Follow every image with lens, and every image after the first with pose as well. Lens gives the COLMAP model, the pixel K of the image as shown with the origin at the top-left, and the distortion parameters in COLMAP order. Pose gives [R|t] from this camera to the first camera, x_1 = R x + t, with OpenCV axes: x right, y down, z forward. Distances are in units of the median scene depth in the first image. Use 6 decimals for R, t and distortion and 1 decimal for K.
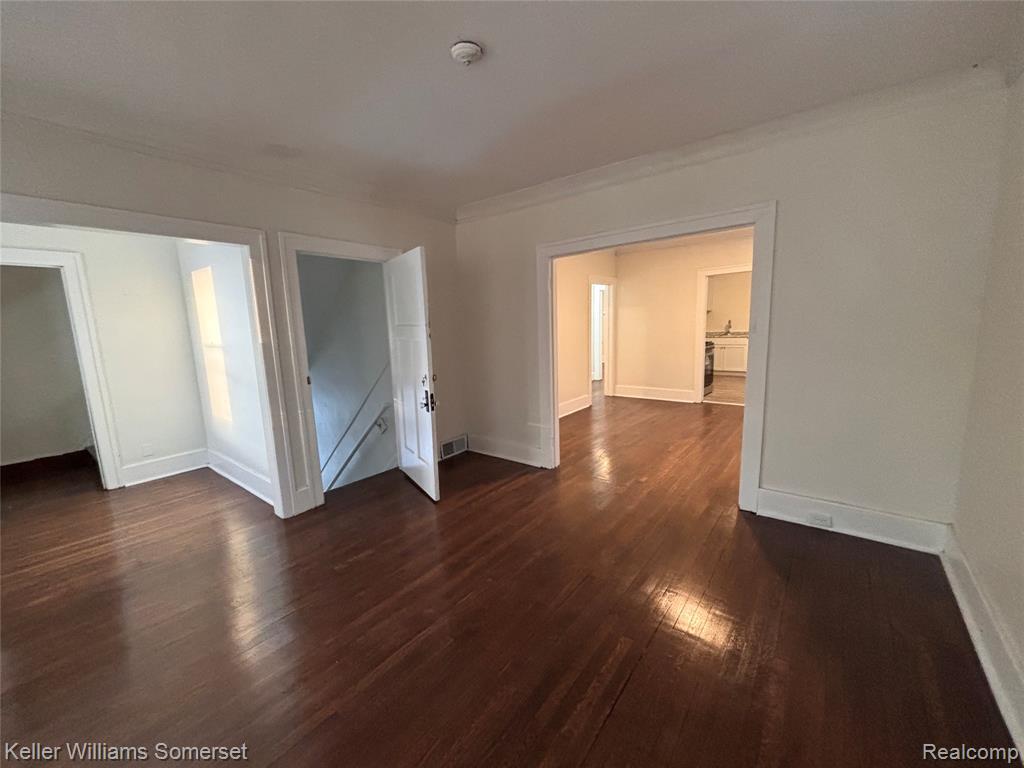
lens RADIAL K [[411.1, 0, 511.3], [0, 411.1, 381.6], [0, 0, 1]] dist [0.016991, -0.000024]
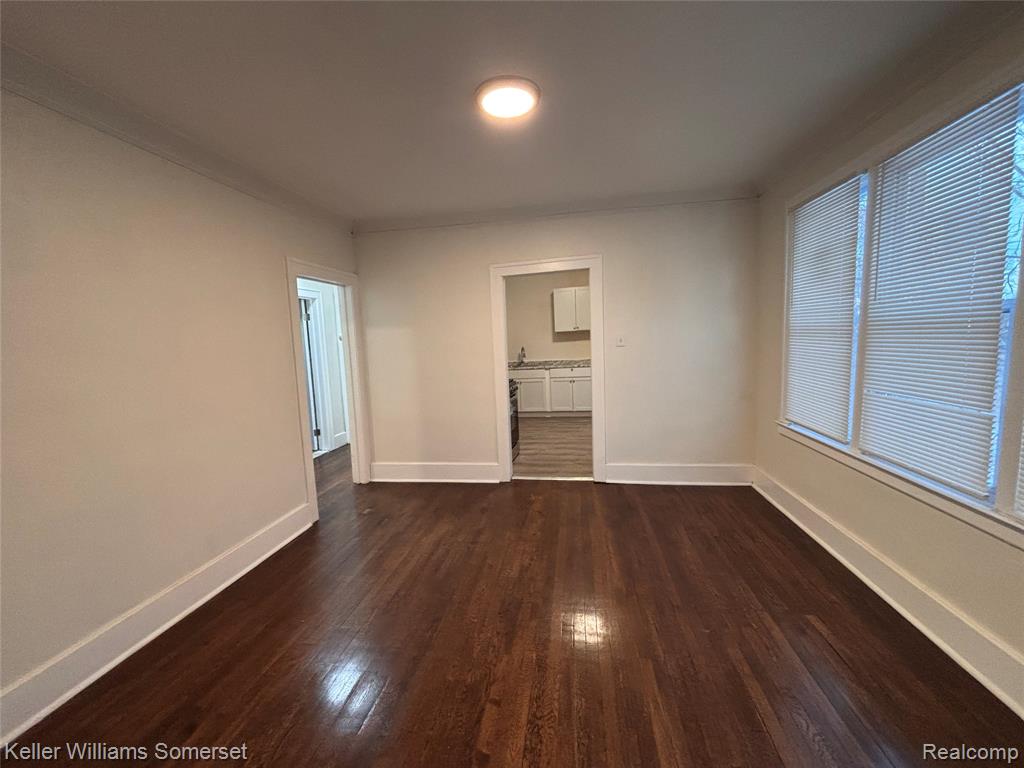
lens RADIAL K [[411.1, 0, 511.3], [0, 411.1, 381.6], [0, 0, 1]] dist [0.016991, -0.000024]
pose [[0.875121, -0.053145, 0.480977, 0.159771], [0.086295, 0.995158, -0.047051, -0.062372], [-0.476148, 0.082681, 0.875470, 0.418130]]
